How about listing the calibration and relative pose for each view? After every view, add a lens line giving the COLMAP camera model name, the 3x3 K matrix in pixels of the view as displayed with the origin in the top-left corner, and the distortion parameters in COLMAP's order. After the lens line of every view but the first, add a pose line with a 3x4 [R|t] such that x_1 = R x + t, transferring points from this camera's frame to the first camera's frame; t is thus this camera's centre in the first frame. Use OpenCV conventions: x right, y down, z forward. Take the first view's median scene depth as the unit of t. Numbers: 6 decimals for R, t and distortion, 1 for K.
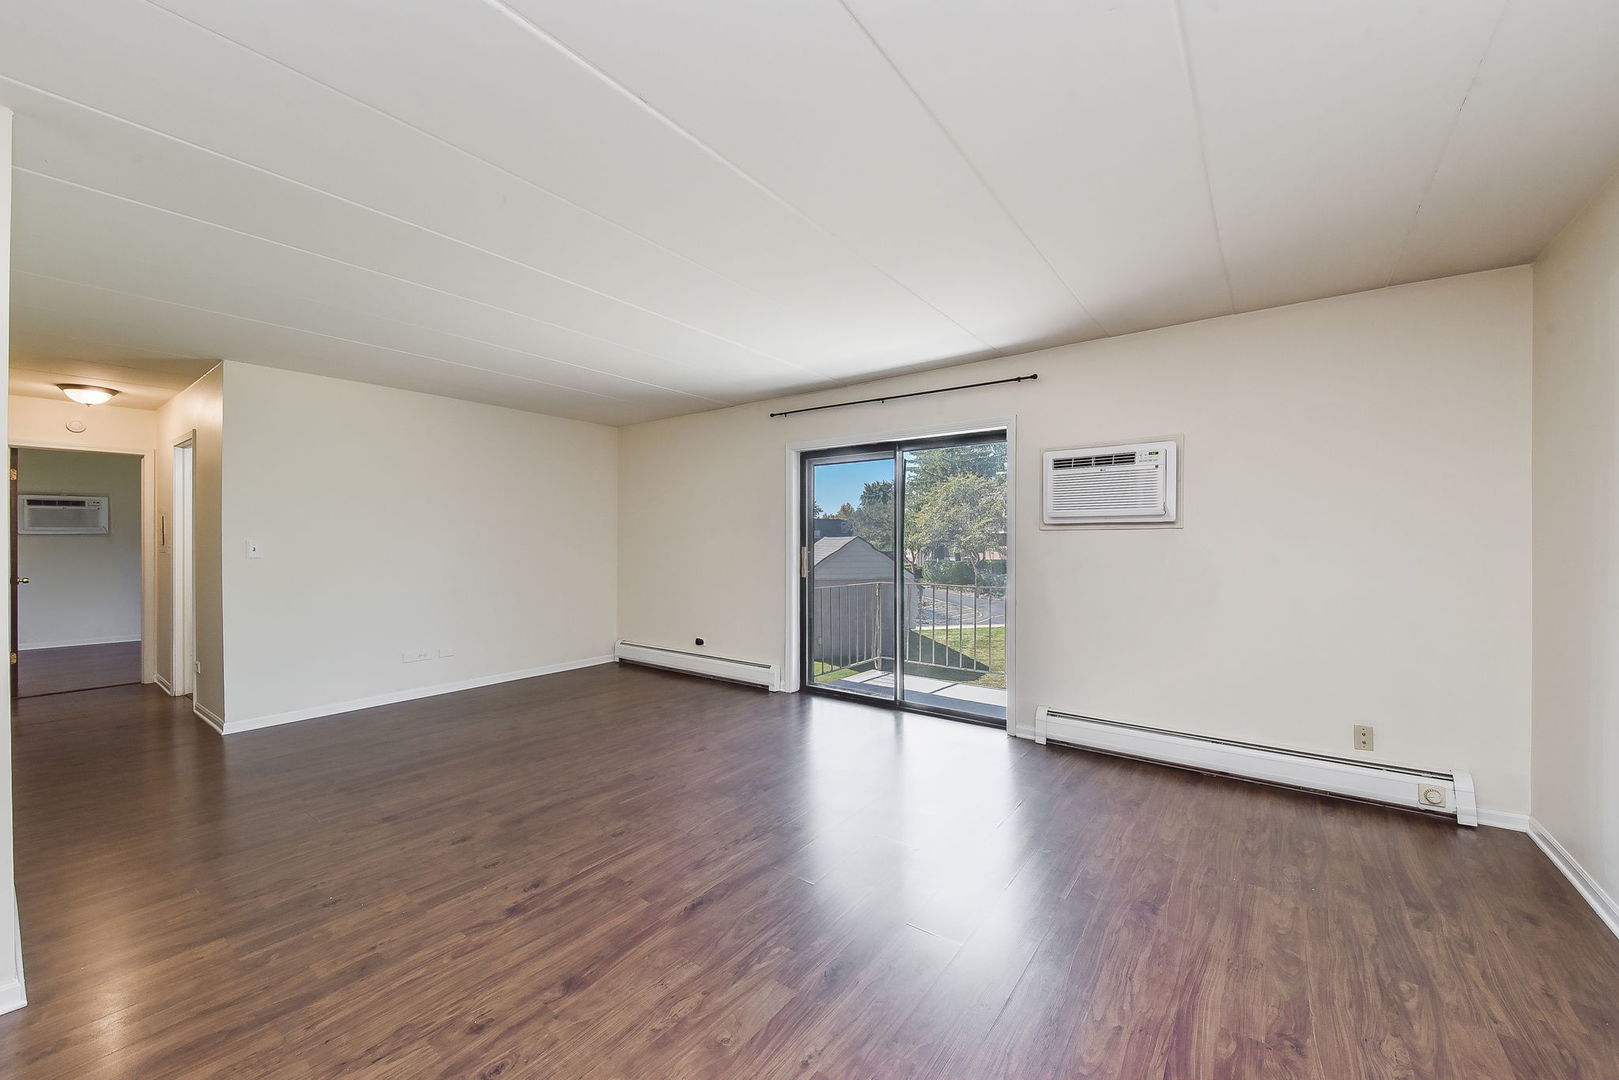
lens RADIAL K [[598.5, 0, 814.3], [0, 598.5, 541.6], [0, 0, 1]] dist [0.023931, -0.010216]
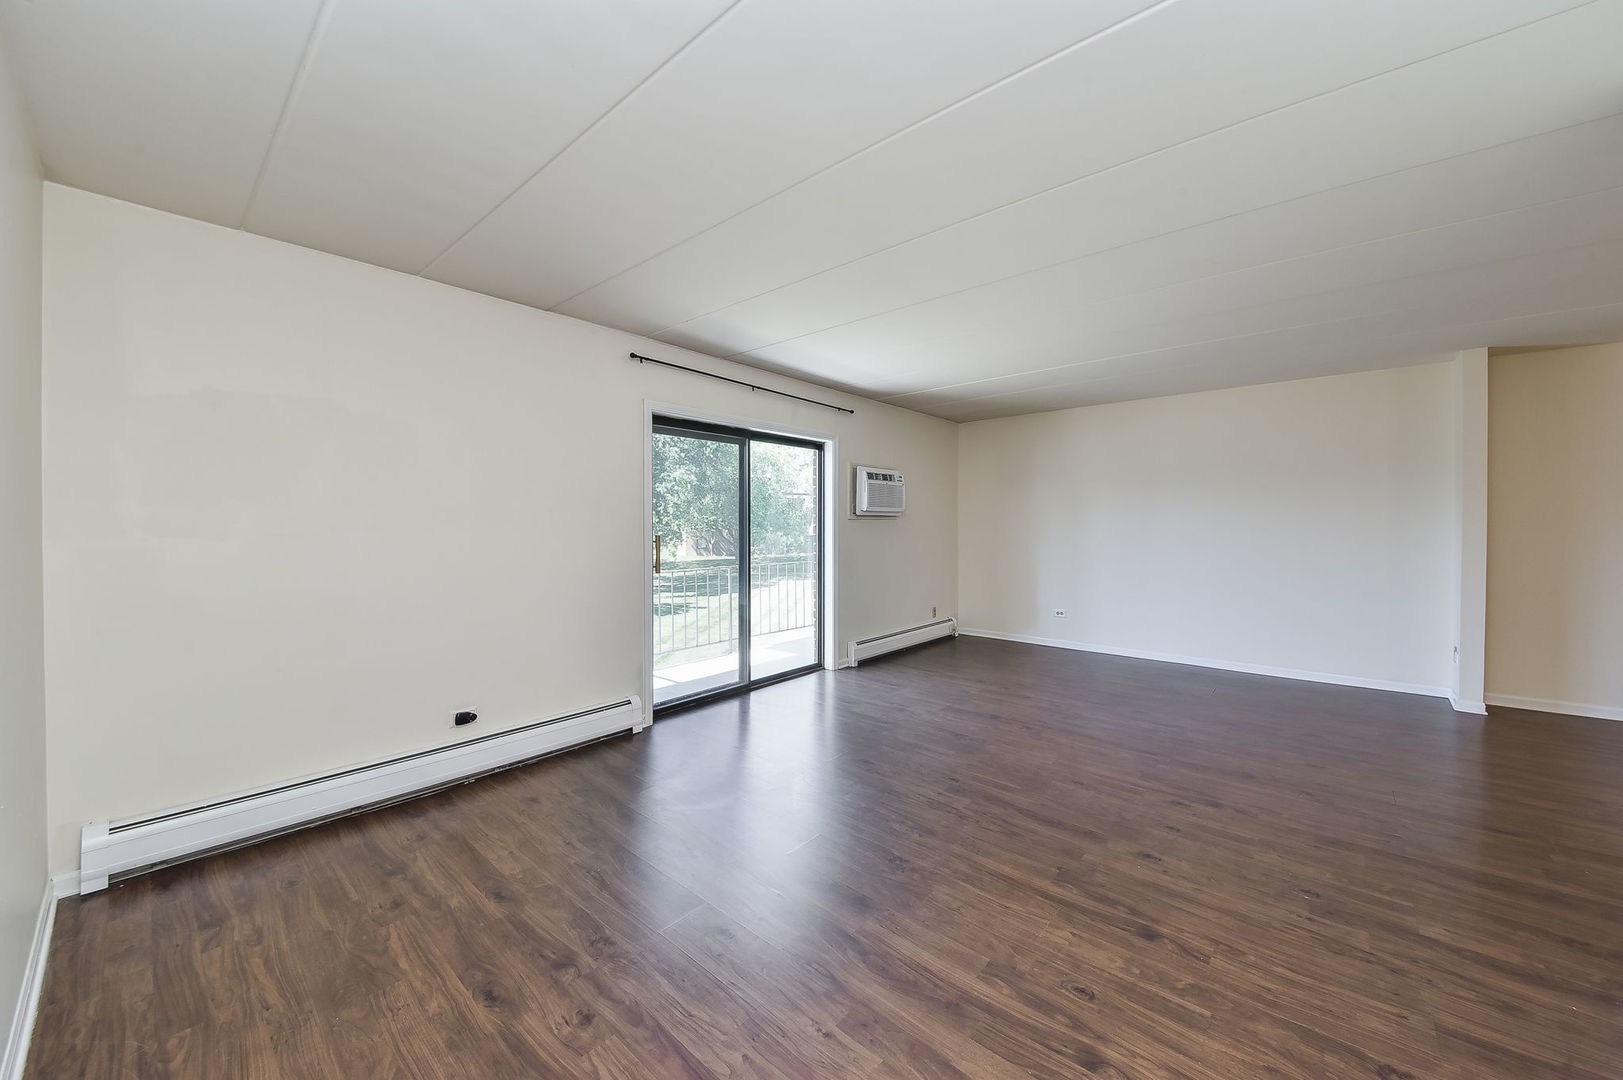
lens RADIAL K [[584.3, 0, 799.0], [0, 584.3, 538.4], [0, 0, 1]] dist [0.014872, -0.008687]
pose [[0.113237, -0.027179, 0.993196, -1.430931], [0.003709, 0.999630, 0.026932, -0.017000], [-0.993561, 0.000634, 0.113296, 1.344959]]
